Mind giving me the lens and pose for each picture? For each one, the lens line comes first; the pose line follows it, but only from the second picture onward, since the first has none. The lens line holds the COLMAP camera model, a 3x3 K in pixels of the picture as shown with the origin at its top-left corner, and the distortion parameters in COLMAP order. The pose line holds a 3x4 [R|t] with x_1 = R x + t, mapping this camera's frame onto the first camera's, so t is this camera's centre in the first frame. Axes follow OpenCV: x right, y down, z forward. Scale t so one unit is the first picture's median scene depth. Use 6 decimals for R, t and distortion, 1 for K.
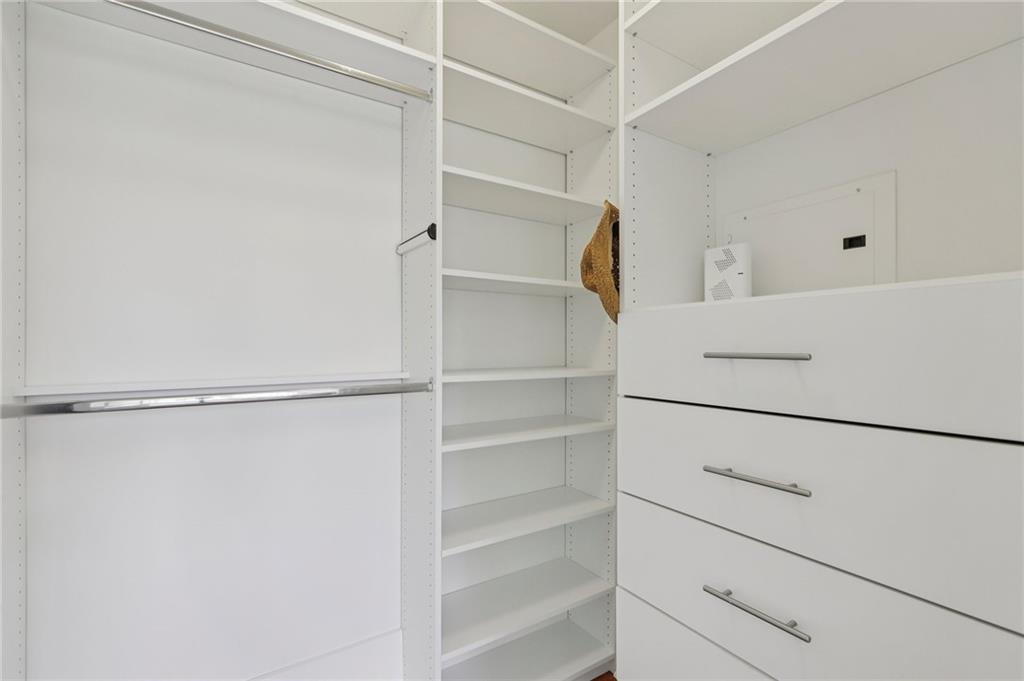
lens RADIAL K [[458.3, 0, 504.7], [0, 458.3, 342.9], [0, 0, 1]] dist [-0.000563, 0.000786]
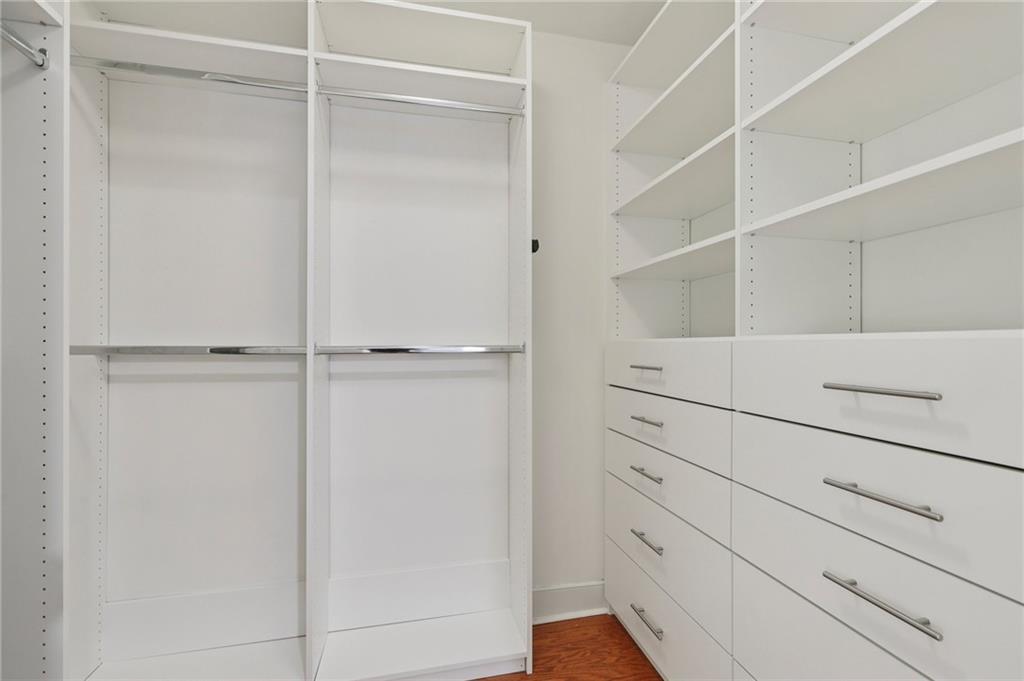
lens RADIAL K [[458.3, 0, 514.1], [0, 458.3, 343.5], [0, 0, 1]] dist [-0.000563, 0.000786]
pose [[0.944374, -0.005504, -0.328828, 0.119747], [0.010742, 0.999843, 0.014113, -0.003173], [0.328699, -0.016860, 0.944284, -0.191543]]
